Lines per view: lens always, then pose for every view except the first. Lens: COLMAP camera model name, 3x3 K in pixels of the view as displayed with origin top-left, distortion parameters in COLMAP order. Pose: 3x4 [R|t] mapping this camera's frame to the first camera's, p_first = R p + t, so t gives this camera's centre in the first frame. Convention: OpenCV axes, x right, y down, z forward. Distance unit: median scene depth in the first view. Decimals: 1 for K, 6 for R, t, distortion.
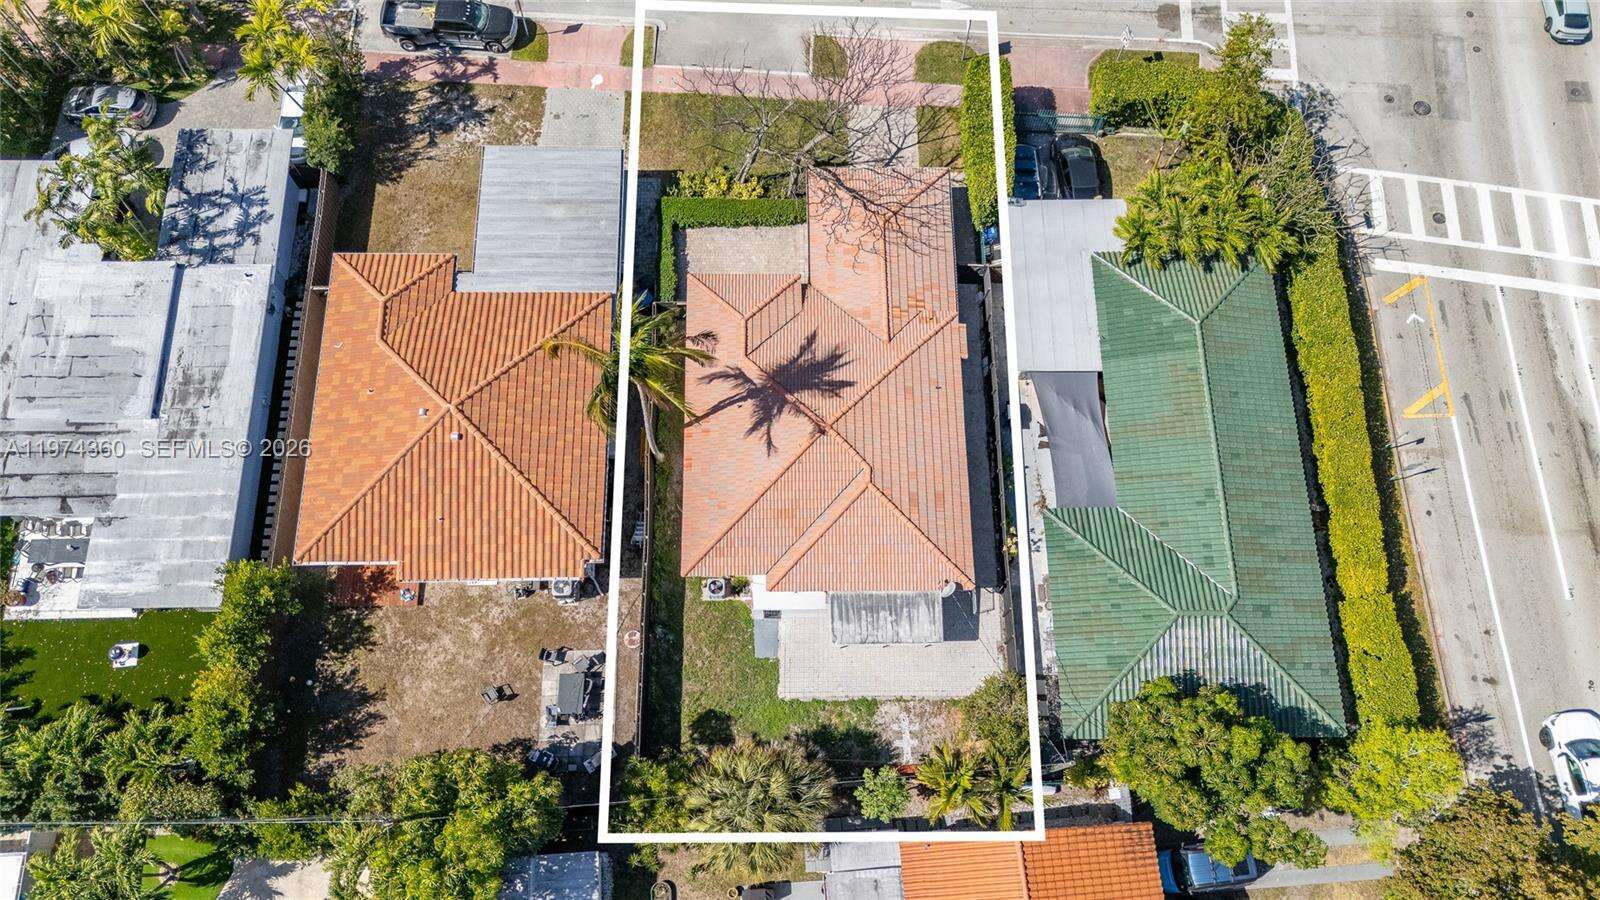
lens RADIAL K [[1181.6, 0, 800.0], [0, 1181.6, 450.0], [0, 0, 1]] dist [0.001979, 0.005005]
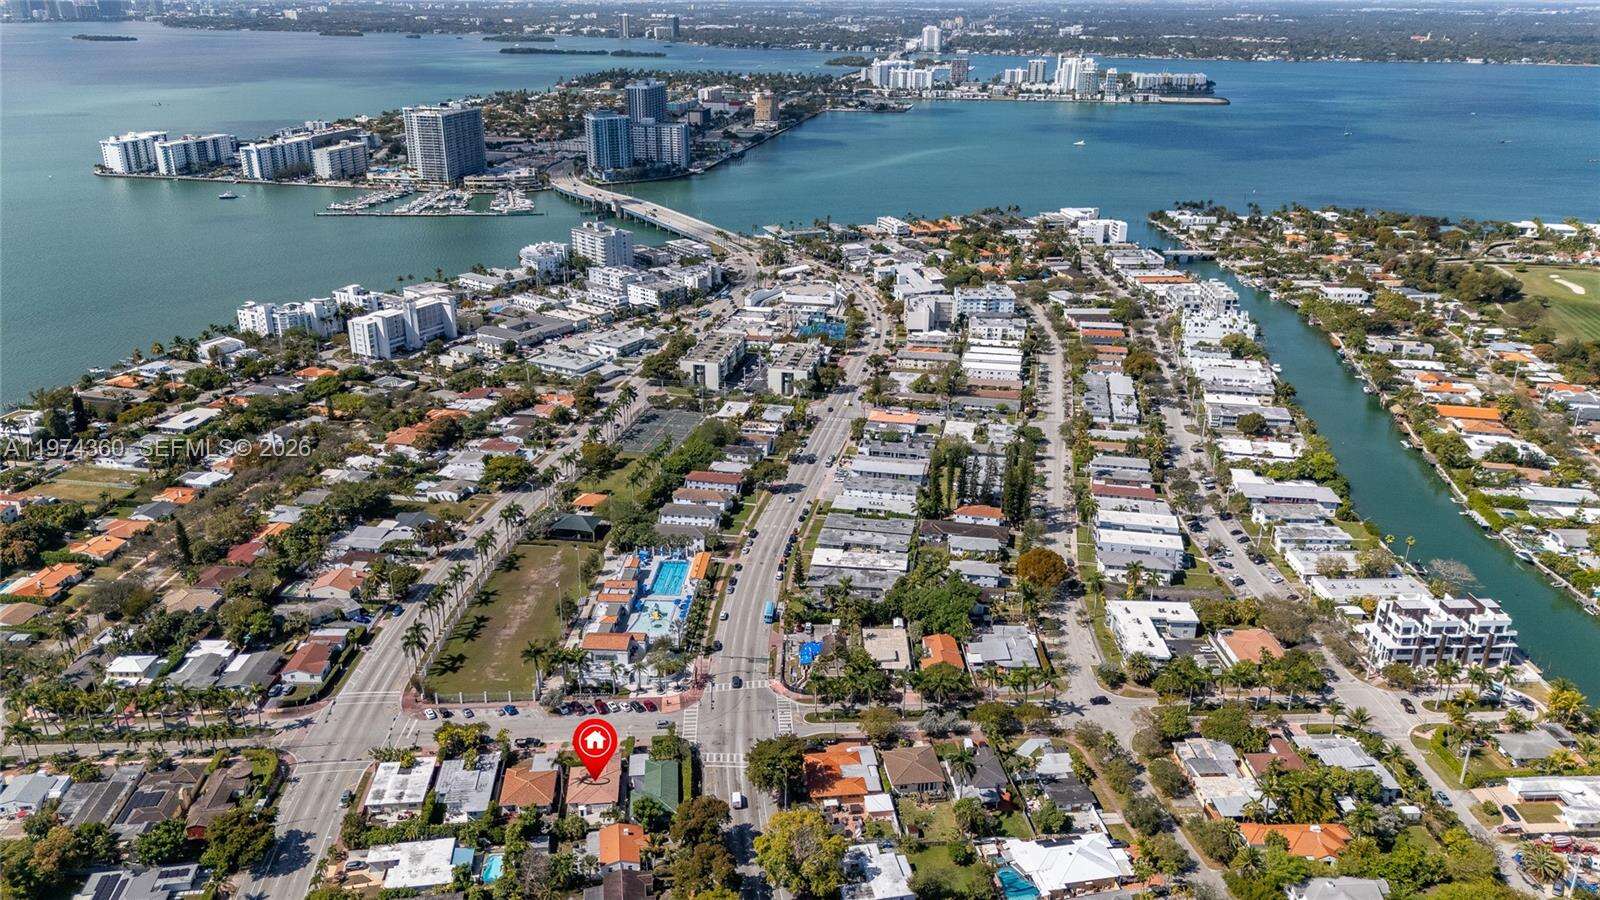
lens RADIAL K [[1172.3, 0, 800.0], [0, 1172.3, 450.0], [0, 0, 1]] dist [0.067033, -0.067695]
pose [[0.996014, -0.050473, 0.073546, 0.616115], [0.088671, 0.649833, -0.754887, 3.035181], [-0.009691, 0.758399, 0.651718, -3.604825]]
